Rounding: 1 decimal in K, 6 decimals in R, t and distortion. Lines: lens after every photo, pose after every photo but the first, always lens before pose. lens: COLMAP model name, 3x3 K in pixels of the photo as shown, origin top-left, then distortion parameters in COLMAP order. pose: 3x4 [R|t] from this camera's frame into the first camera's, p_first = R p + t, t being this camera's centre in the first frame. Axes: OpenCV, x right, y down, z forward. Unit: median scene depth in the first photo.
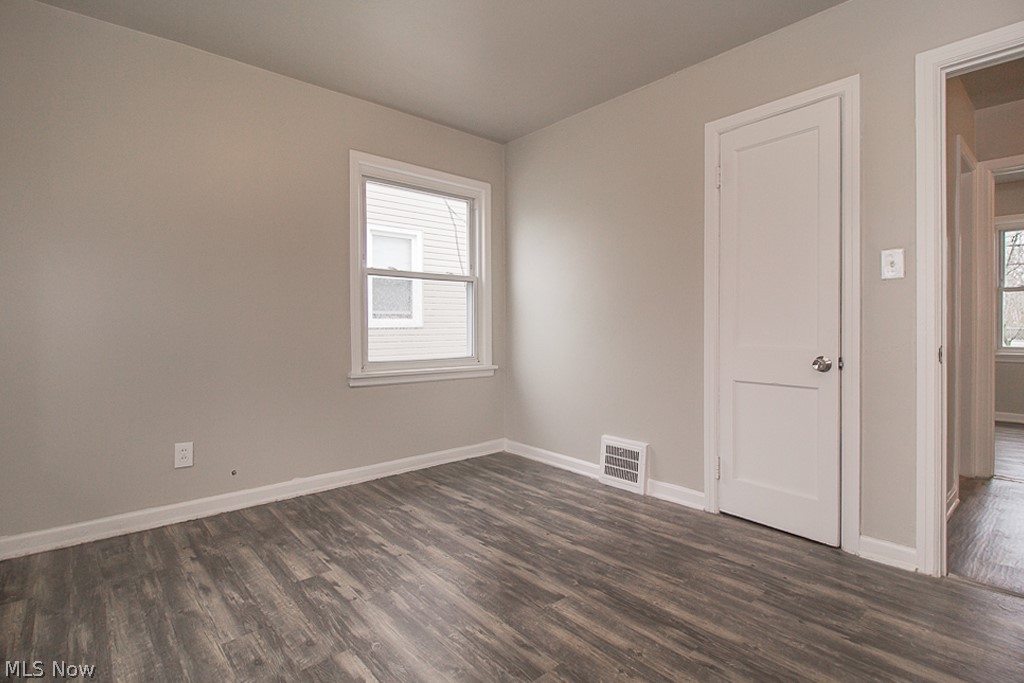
lens RADIAL K [[492.5, 0, 507.3], [0, 492.5, 342.4], [0, 0, 1]] dist [0.014932, -0.009098]
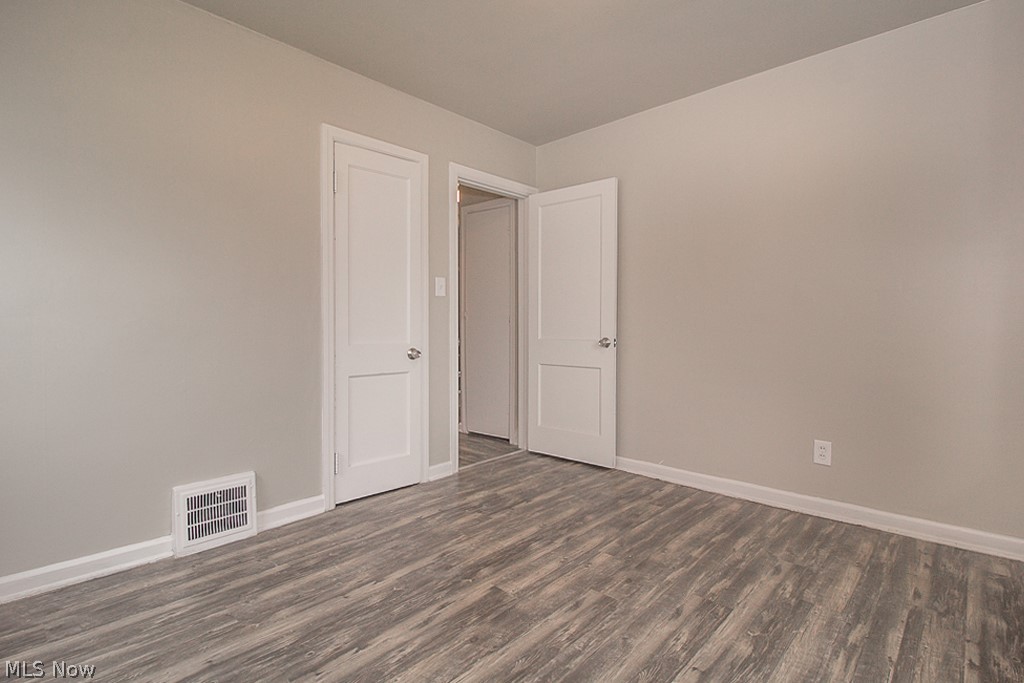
lens RADIAL K [[492.5, 0, 503.9], [0, 492.5, 342.3], [0, 0, 1]] dist [0.014932, -0.009098]
pose [[-0.091905, -0.032765, 0.995229, -0.691673], [0.035948, 0.998698, 0.036199, -0.026563], [-0.995119, 0.039104, -0.090608, 0.808120]]
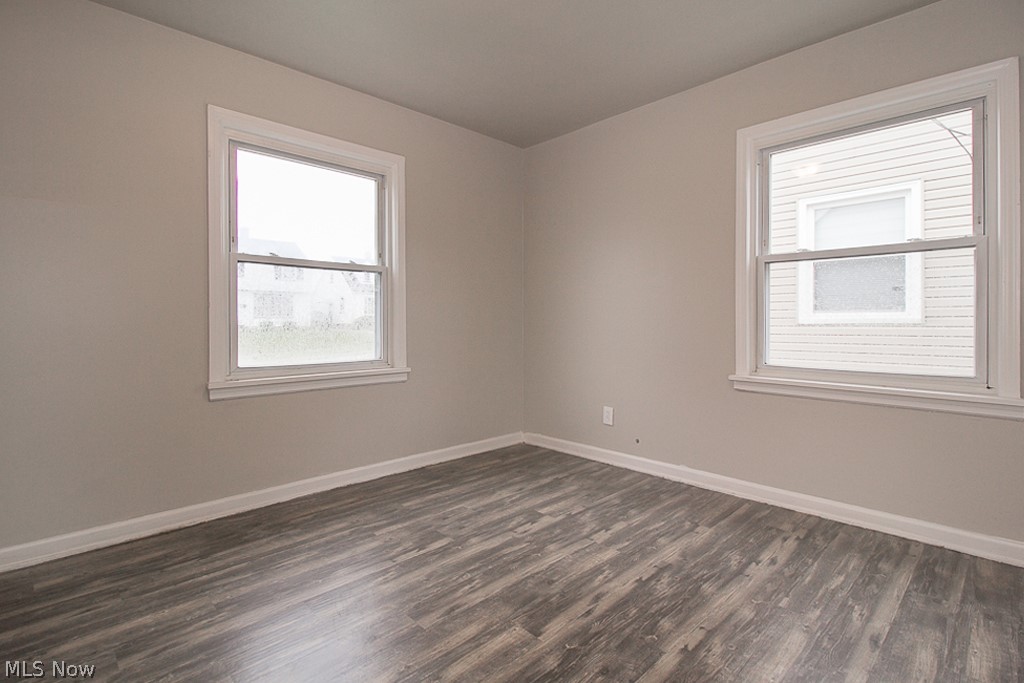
lens RADIAL K [[492.5, 0, 509.8], [0, 492.5, 328.0], [0, 0, 1]] dist [0.014932, -0.009098]
pose [[0.054685, 0.015660, -0.998381, 0.746818], [-0.032404, 0.999378, 0.013901, -0.029479], [0.997978, 0.031591, 0.055159, 0.680185]]
